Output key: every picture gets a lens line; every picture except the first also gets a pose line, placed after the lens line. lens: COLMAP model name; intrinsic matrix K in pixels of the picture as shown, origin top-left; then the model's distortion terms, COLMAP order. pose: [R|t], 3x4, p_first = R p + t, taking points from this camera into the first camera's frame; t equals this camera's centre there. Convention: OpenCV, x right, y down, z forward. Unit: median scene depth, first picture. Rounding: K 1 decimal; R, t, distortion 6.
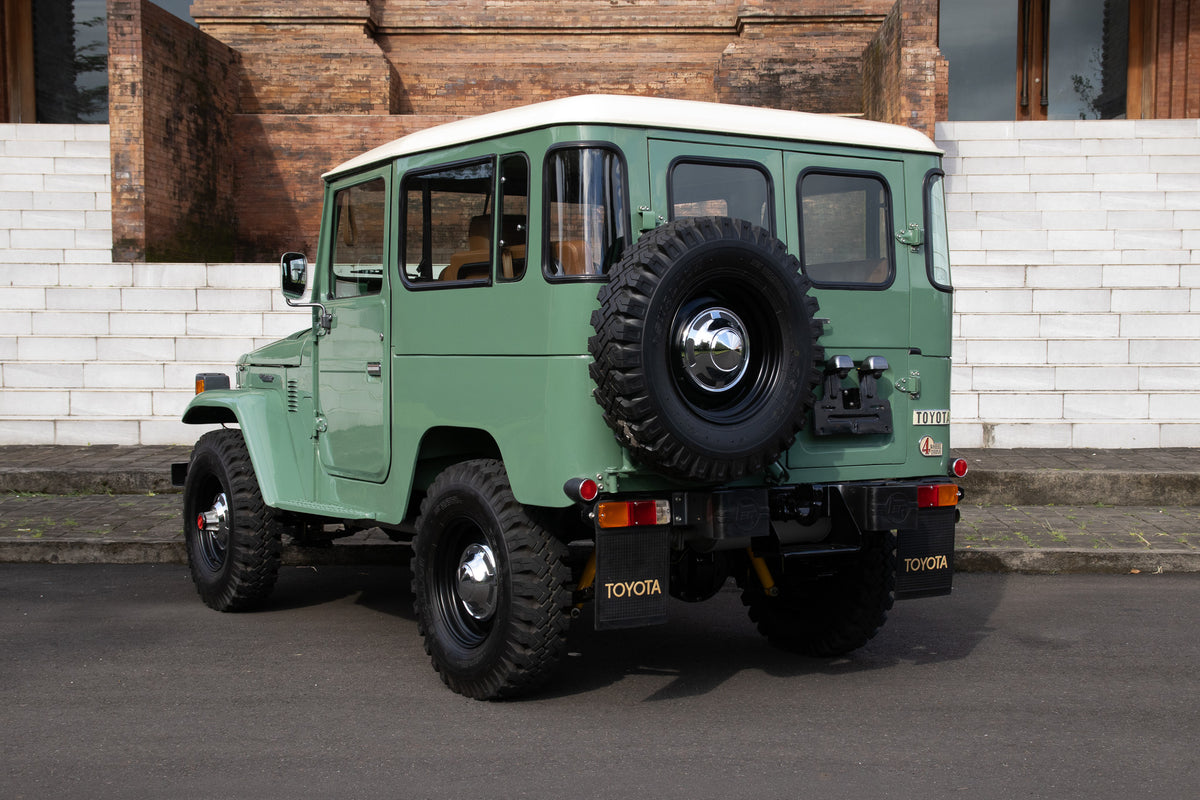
lens RADIAL K [[1800.5, 0, 626.0], [0, 1800.5, 433.1], [0, 0, 1]] dist [0.110206, 0.000000]
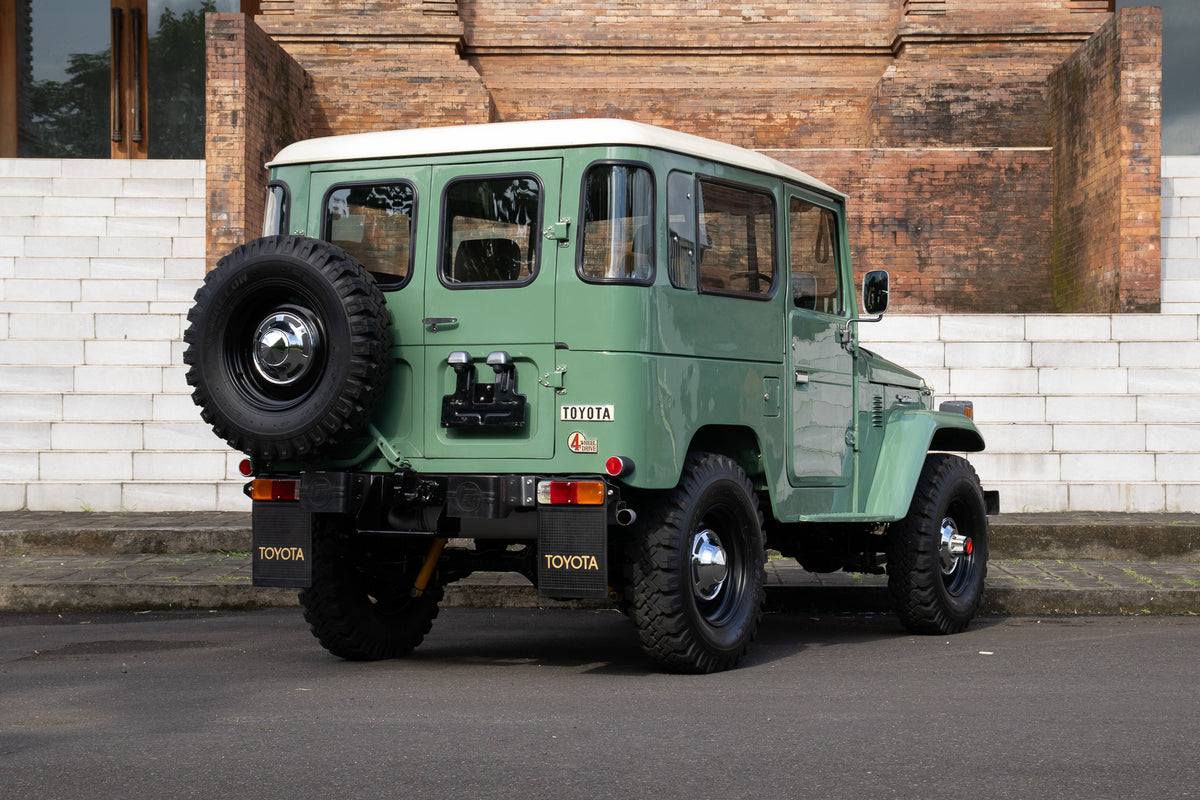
lens RADIAL K [[2508.6, 0, 627.7], [0, 2508.6, 397.3], [0, 0, 1]] dist [0.266955, 0.000000]
pose [[0.999506, 0.000004, 0.031438, -0.113232], [0.002494, 0.996838, -0.079423, 0.037109], [-0.031339, 0.079463, 0.996345, -0.182712]]
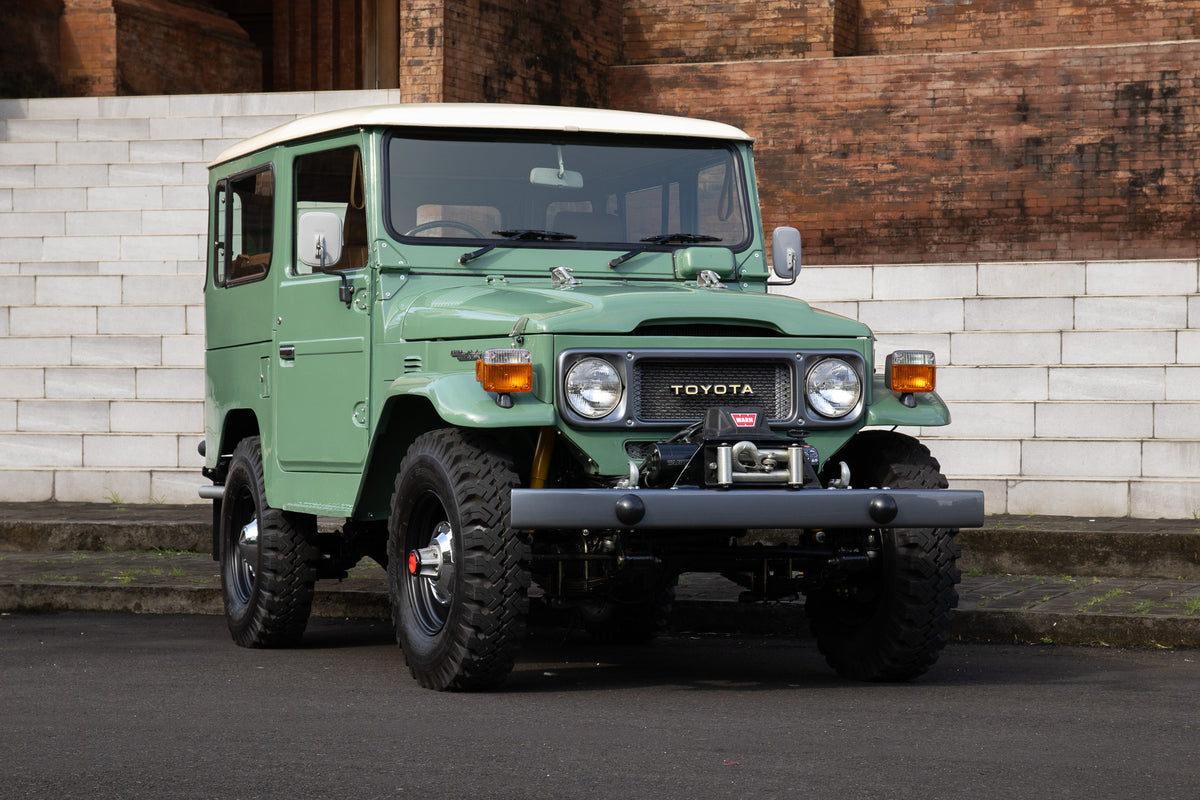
lens RADIAL K [[3307.3, 0, 600.4], [0, 3307.3, 415.4], [0, 0, 1]] dist [0.472176, 0.000000]
pose [[0.946294, 0.001772, -0.323304, 0.206139], [-0.023637, 0.997688, -0.063718, 0.040729], [0.322443, 0.067938, 0.944148, -0.201868]]
